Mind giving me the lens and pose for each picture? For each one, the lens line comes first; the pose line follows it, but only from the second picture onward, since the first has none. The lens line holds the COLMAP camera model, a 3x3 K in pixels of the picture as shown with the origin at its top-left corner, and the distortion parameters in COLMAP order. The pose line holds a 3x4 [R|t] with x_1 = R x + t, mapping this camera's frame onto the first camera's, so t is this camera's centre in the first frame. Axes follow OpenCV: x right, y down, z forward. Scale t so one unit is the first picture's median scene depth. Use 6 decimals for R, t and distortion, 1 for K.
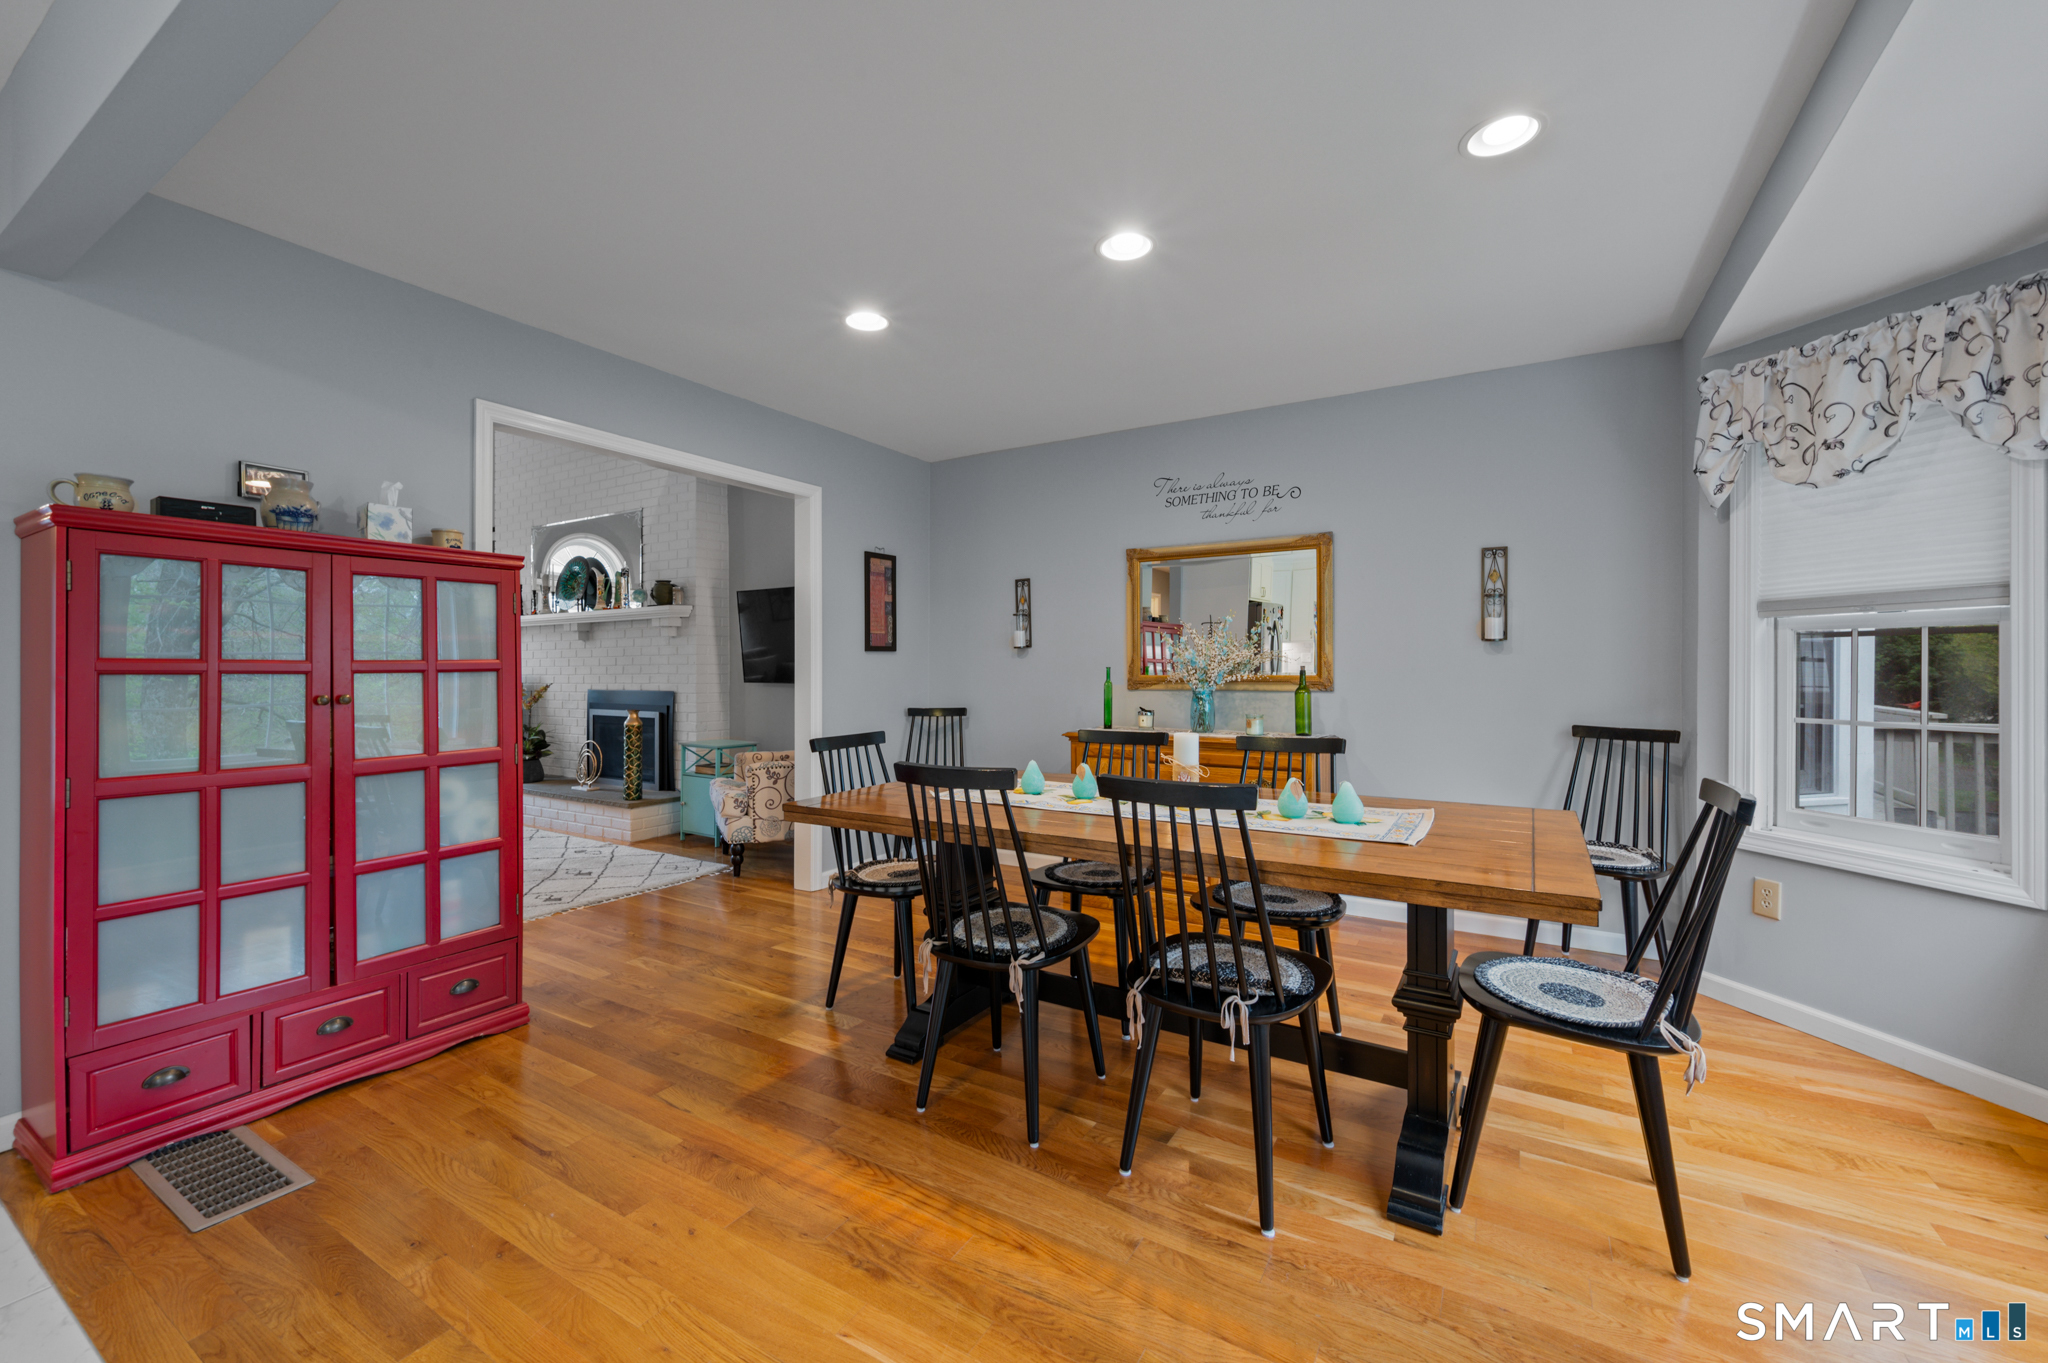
lens RADIAL K [[816.7, 0, 1030.4], [0, 816.7, 665.0], [0, 0, 1]] dist [-0.003556, -0.000258]
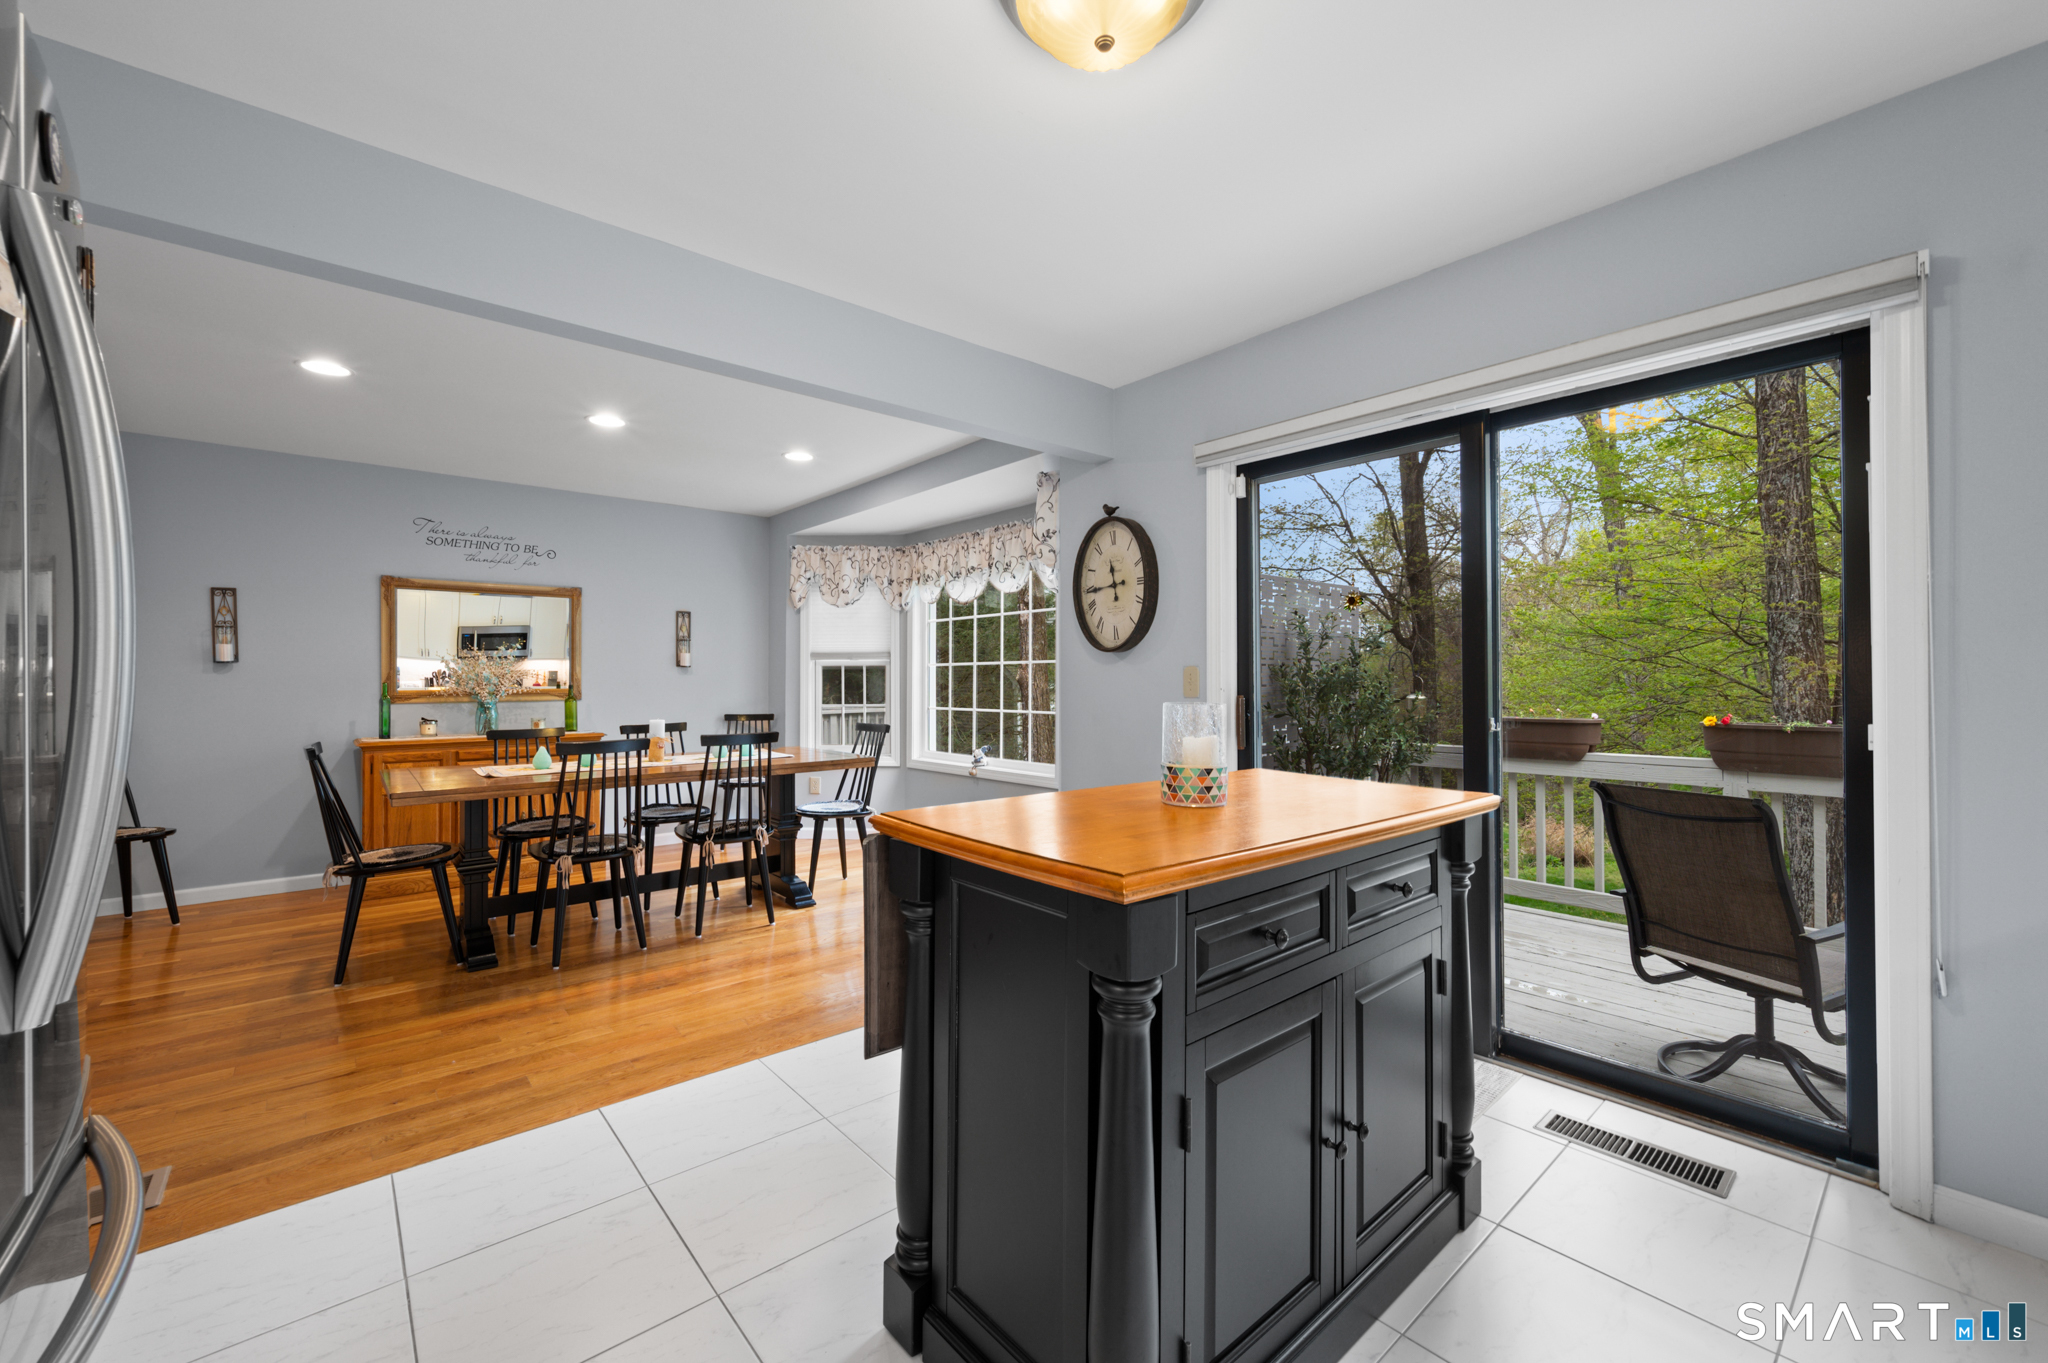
lens RADIAL K [[808.7, 0, 1030.7], [0, 808.7, 675.9], [0, 0, 1]] dist [-0.000416, -0.000128]
pose [[0.320493, 0.004847, 0.947239, -1.064750], [-0.003461, 0.999986, -0.003946, -0.009774], [-0.947245, -0.002014, 0.320505, -0.288684]]
